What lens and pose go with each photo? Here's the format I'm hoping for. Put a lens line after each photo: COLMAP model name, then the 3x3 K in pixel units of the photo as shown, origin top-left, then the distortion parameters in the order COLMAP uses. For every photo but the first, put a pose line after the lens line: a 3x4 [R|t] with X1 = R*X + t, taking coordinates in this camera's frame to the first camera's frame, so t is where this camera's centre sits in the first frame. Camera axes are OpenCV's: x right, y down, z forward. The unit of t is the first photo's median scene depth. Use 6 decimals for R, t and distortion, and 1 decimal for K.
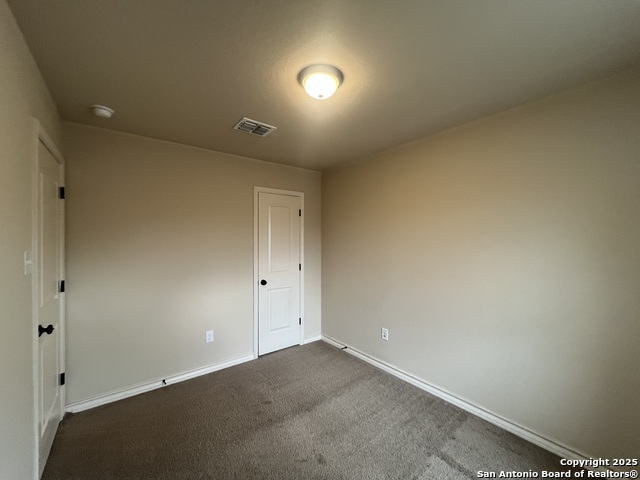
lens RADIAL K [[260.7, 0, 320.9], [0, 260.7, 237.0], [0, 0, 1]] dist [0.000751, 0.000123]
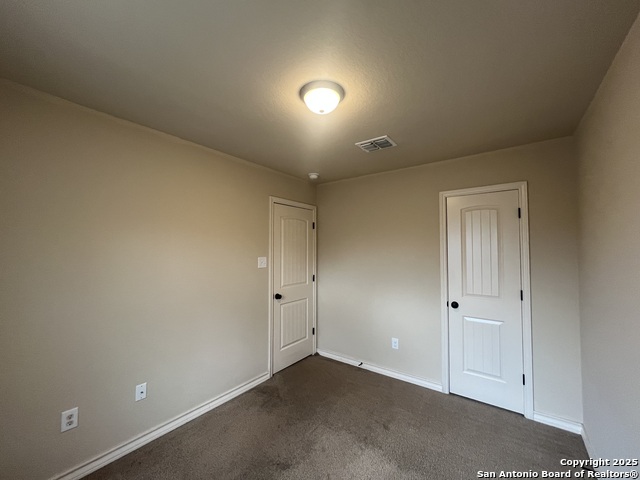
lens RADIAL K [[257.6, 0, 318.9], [0, 257.6, 240.6], [0, 0, 1]] dist [-0.001143, -0.000132]
pose [[0.264094, -0.039159, -0.963702, 0.545194], [-0.001898, 0.999152, -0.041119, 0.006516], [0.964495, 0.012689, 0.263795, 0.438908]]
